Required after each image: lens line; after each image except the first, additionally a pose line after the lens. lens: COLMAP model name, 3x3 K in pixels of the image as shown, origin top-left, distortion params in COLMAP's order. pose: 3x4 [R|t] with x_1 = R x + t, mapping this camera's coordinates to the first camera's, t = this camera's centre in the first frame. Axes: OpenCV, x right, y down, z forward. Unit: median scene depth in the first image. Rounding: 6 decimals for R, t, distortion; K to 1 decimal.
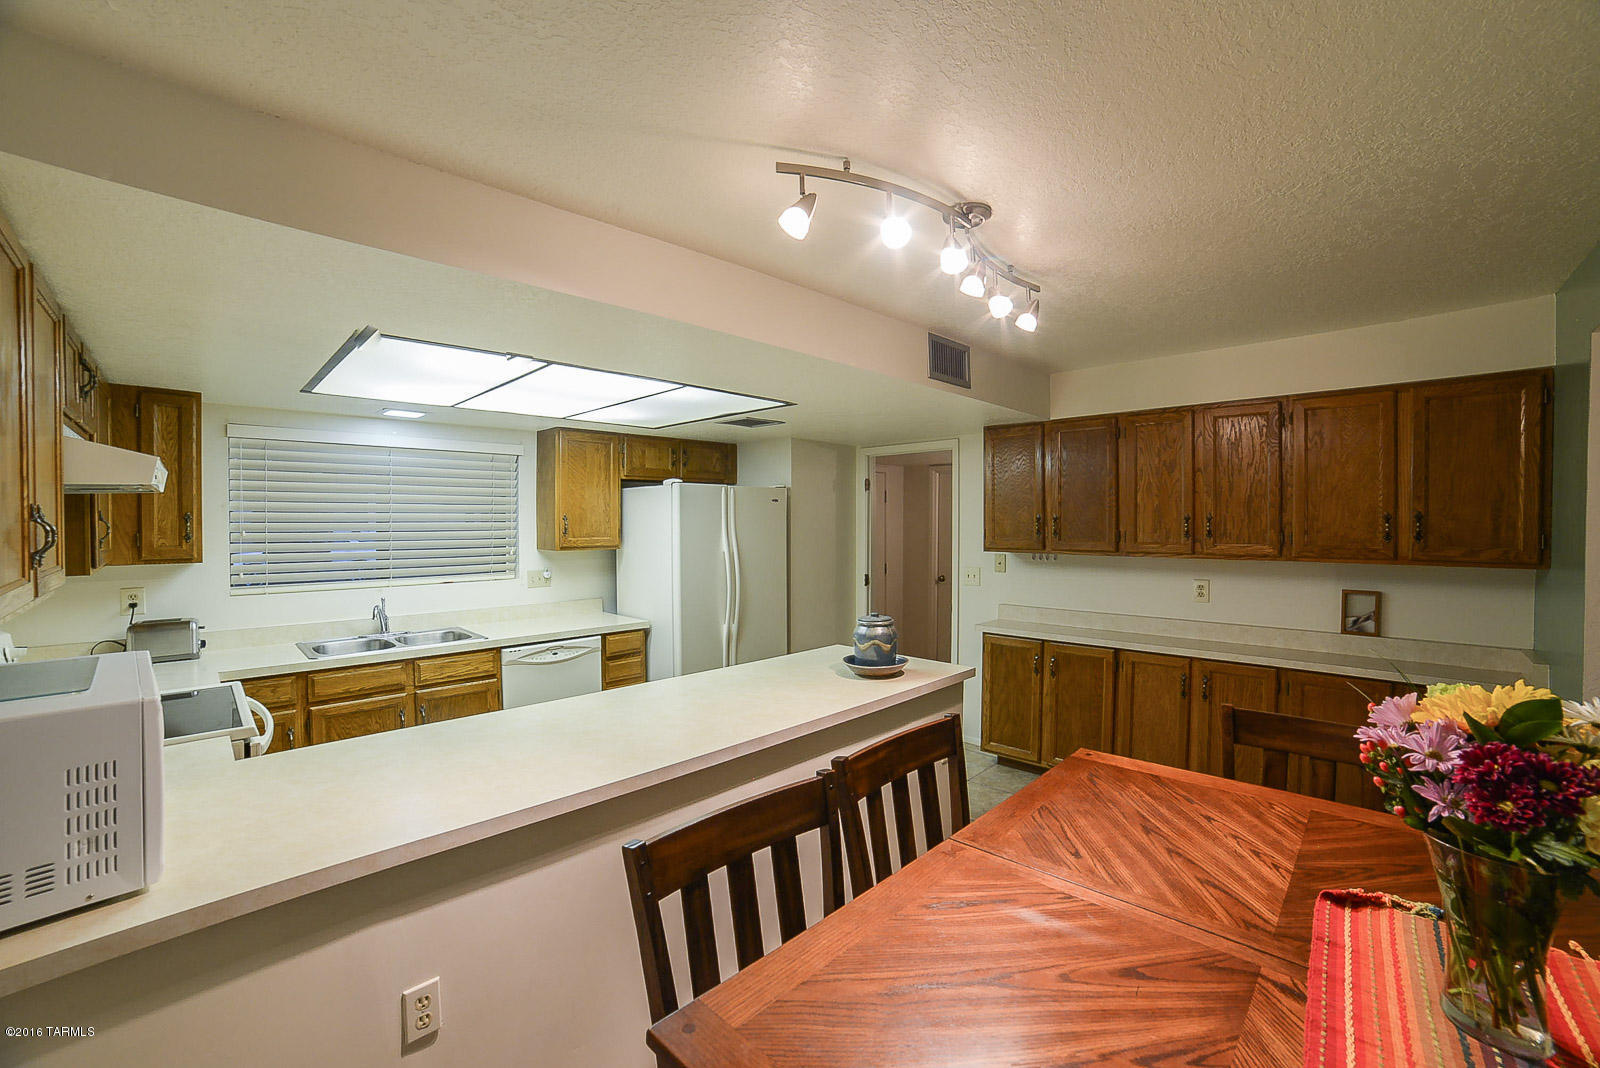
lens RADIAL K [[653.0, 0, 799.5], [0, 653.0, 527.6], [0, 0, 1]] dist [-0.102353, 0.037100]
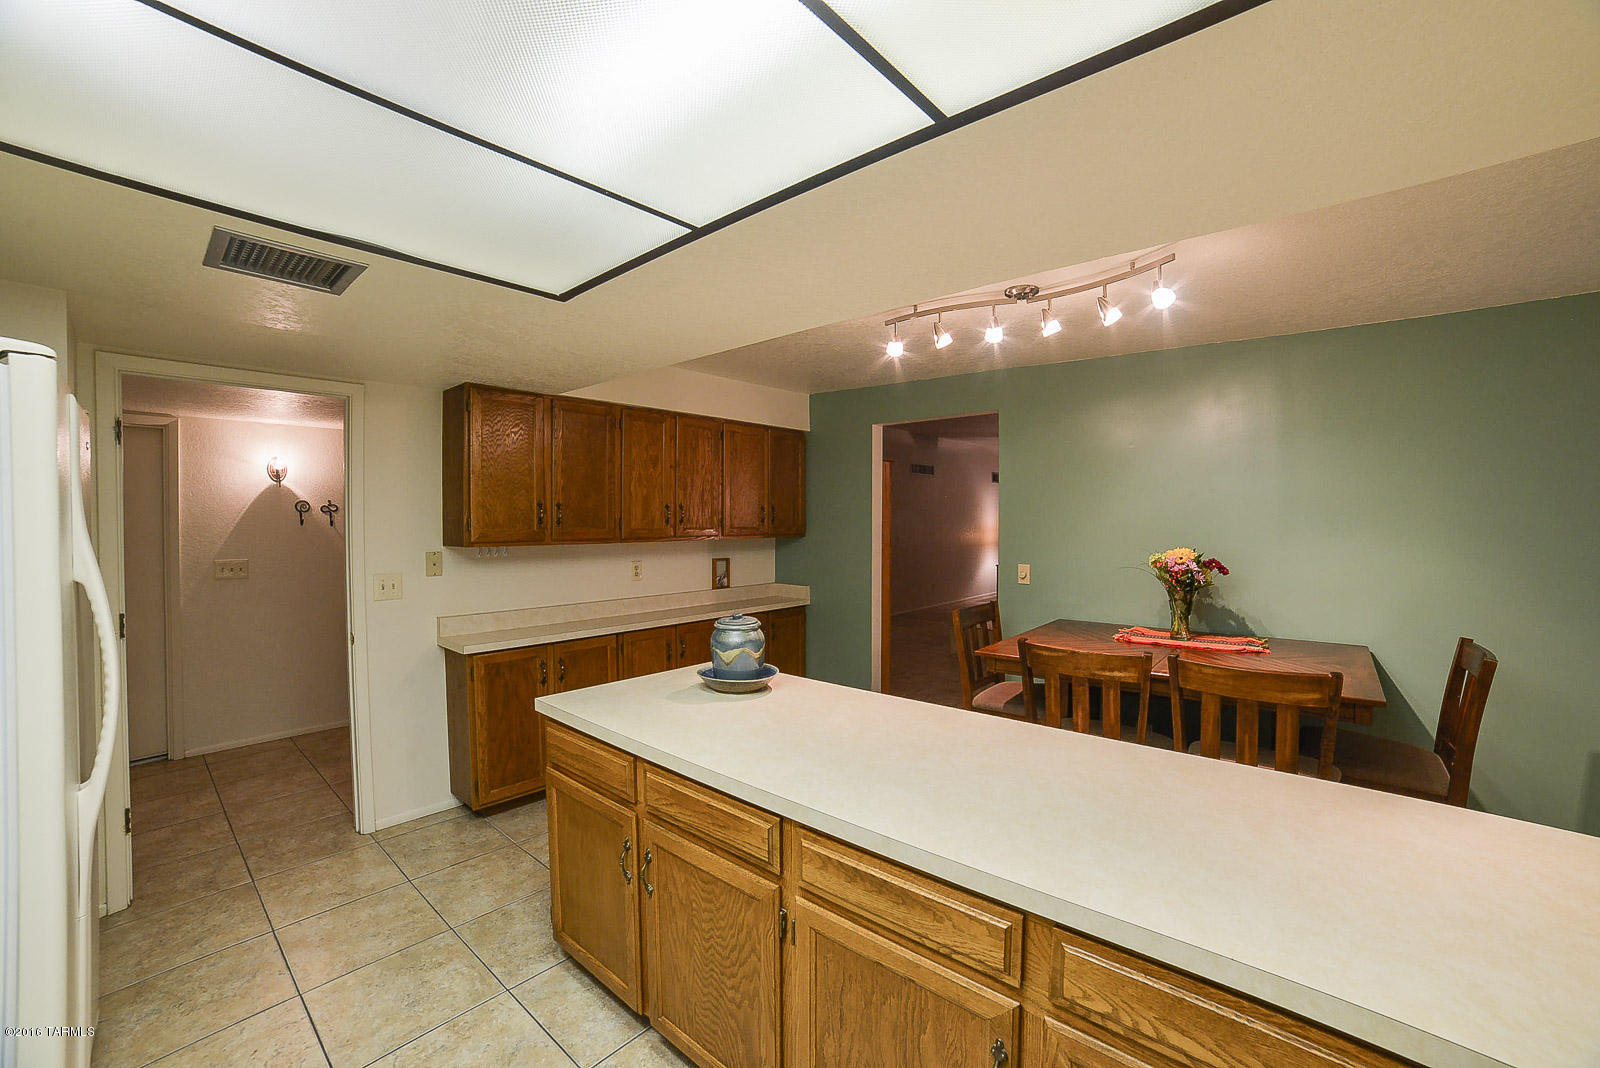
lens RADIAL K [[653.0, 0, 799.5], [0, 653.0, 527.6], [0, 0, 1]] dist [-0.102353, 0.037100]
pose [[-0.052413, -0.011056, 0.998564, -0.492455], [0.013257, 0.999843, 0.011766, 0.010297], [-0.998537, 0.013855, -0.052258, 0.674621]]
